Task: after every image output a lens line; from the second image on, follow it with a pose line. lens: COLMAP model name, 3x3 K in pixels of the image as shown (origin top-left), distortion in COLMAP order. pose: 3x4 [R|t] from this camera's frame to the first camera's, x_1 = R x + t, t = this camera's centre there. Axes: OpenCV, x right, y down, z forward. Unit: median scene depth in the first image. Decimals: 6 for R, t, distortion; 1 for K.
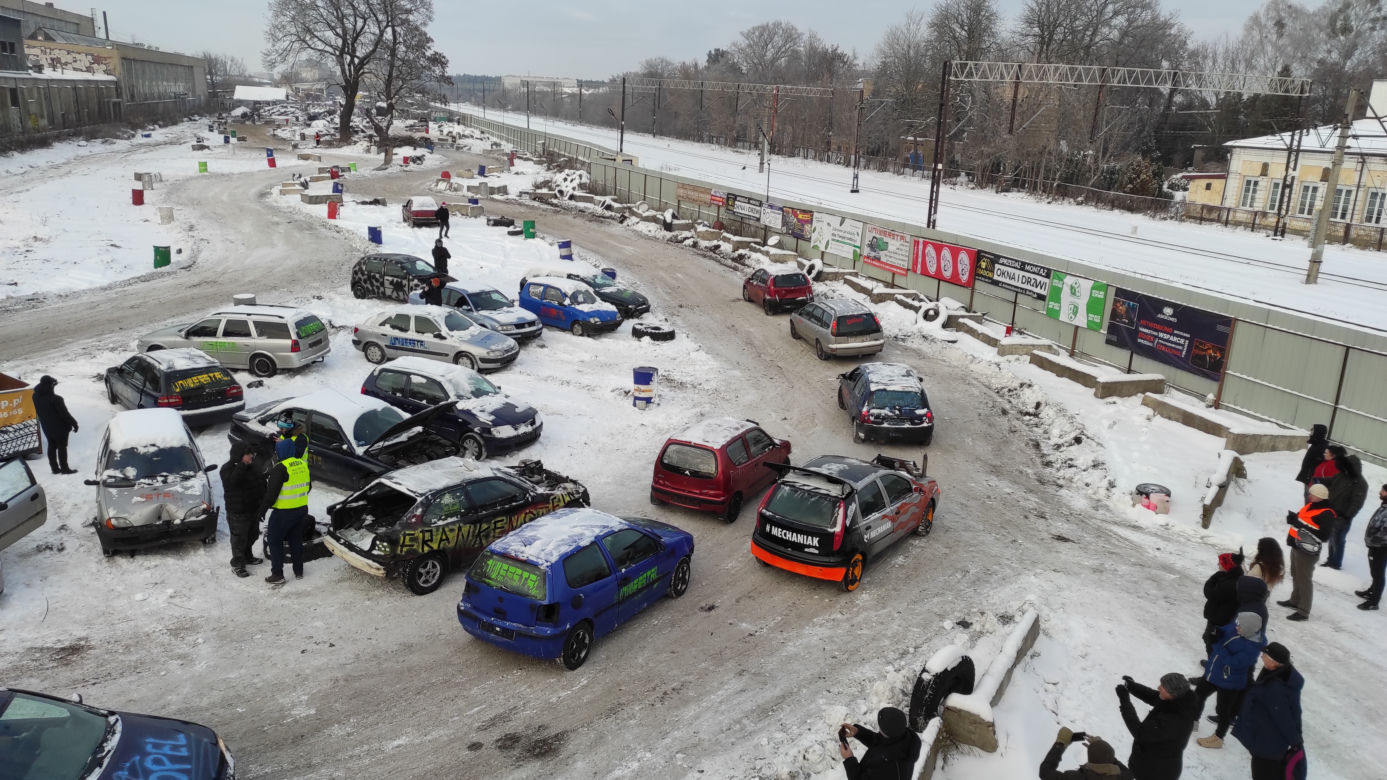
lens RADIAL K [[1008.9, 0, 695.7], [0, 1008.9, 390.8], [0, 0, 1]] dist [0.076023, -0.061565]
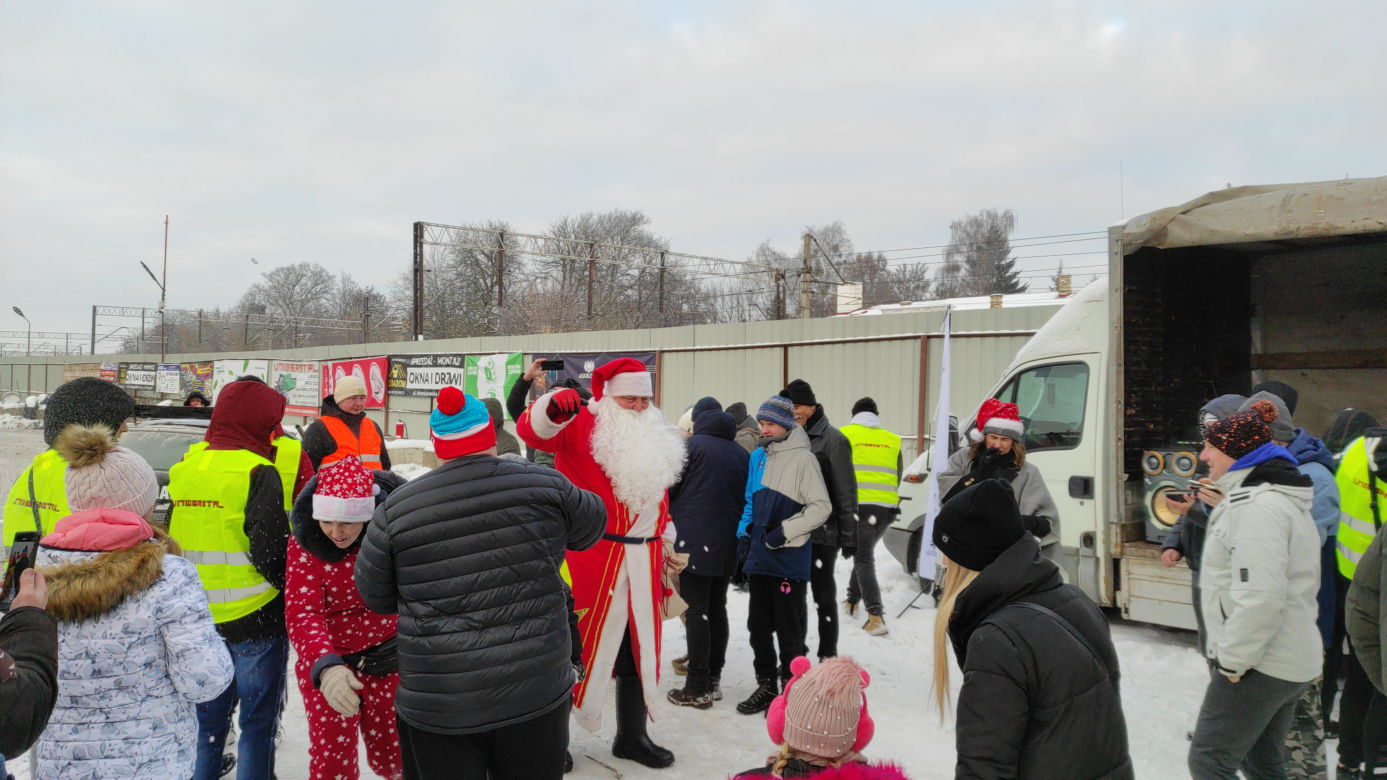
lens RADIAL K [[1008.9, 0, 690.5], [0, 1008.9, 393.5], [0, 0, 1]] dist [0.076023, -0.061565]
pose [[0.921977, -0.031486, 0.385962, 0.163552], [0.129714, 0.964221, -0.231197, 0.073247], [-0.364873, 0.263223, 0.893074, 0.223367]]
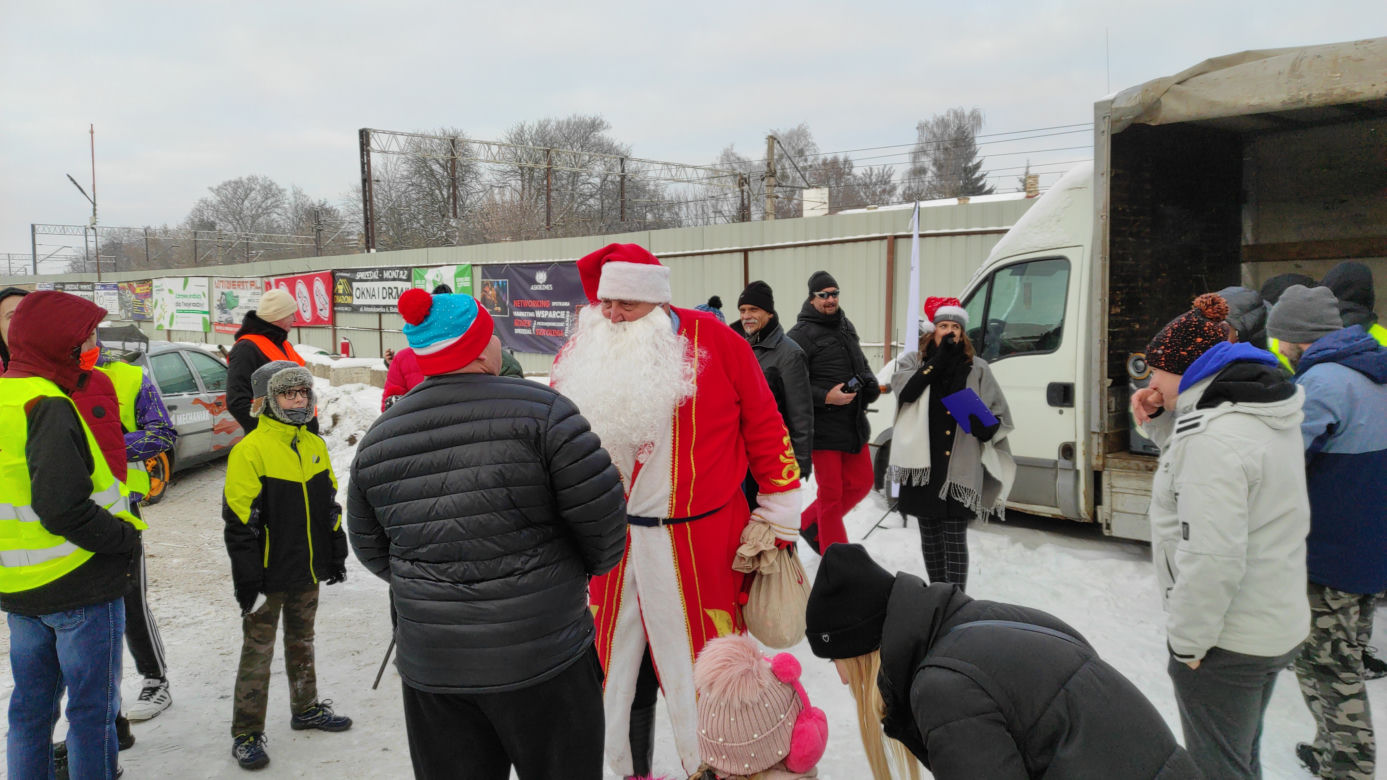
lens RADIAL K [[1008.9, 0, 688.8], [0, 1008.9, 394.5], [0, 0, 1]] dist [0.076023, -0.061565]
pose [[0.908849, -0.087159, 0.407918, 0.174112], [0.156845, 0.977567, -0.140579, 0.070232], [-0.386515, 0.191746, 0.902131, 0.237931]]
